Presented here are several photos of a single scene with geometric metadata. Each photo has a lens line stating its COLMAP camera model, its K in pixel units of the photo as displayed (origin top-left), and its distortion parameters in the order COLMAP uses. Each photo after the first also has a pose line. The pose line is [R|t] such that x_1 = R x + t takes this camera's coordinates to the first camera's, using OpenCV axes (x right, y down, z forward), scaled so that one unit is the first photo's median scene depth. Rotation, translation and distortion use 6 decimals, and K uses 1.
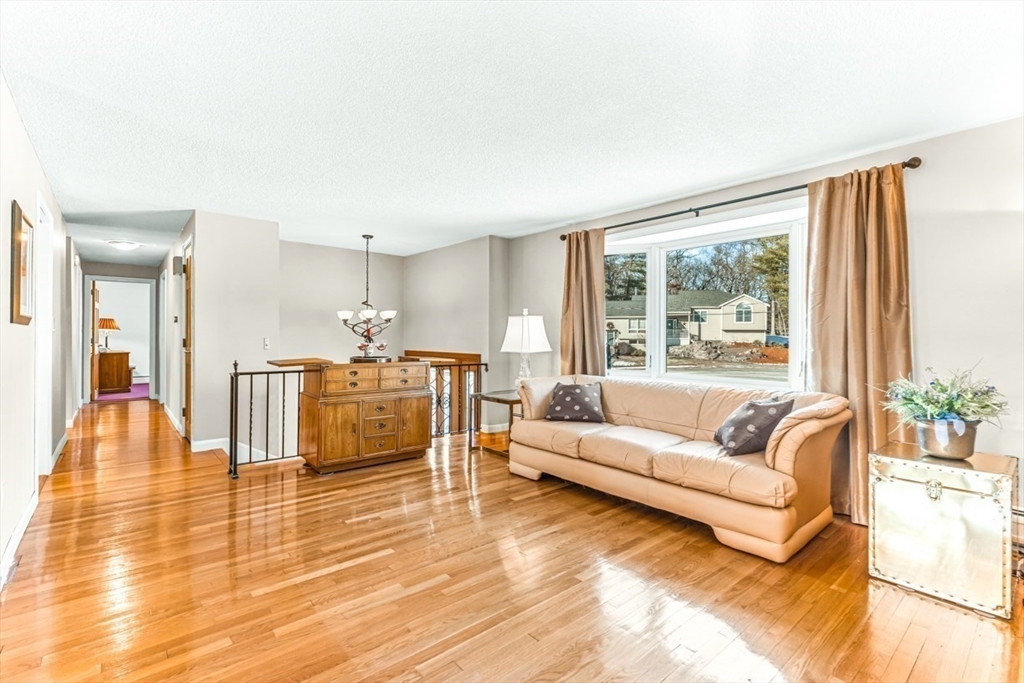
lens RADIAL K [[460.3, 0, 516.6], [0, 460.3, 337.7], [0, 0, 1]] dist [-0.005486, 0.001568]
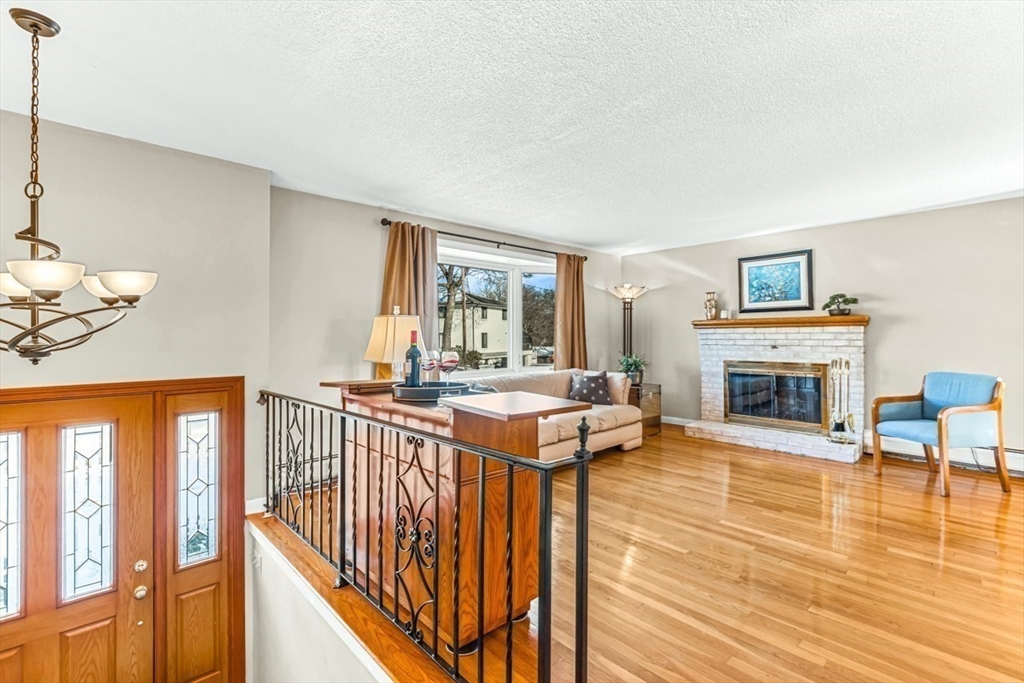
lens RADIAL K [[460.3, 0, 508.9], [0, 460.3, 332.5], [0, 0, 1]] dist [-0.005486, 0.001568]
pose [[-0.033646, 0.004105, 0.999425, -0.795388], [0.006706, 0.999970, -0.003881, -0.014524], [-0.999411, 0.006572, -0.033672, 0.872344]]
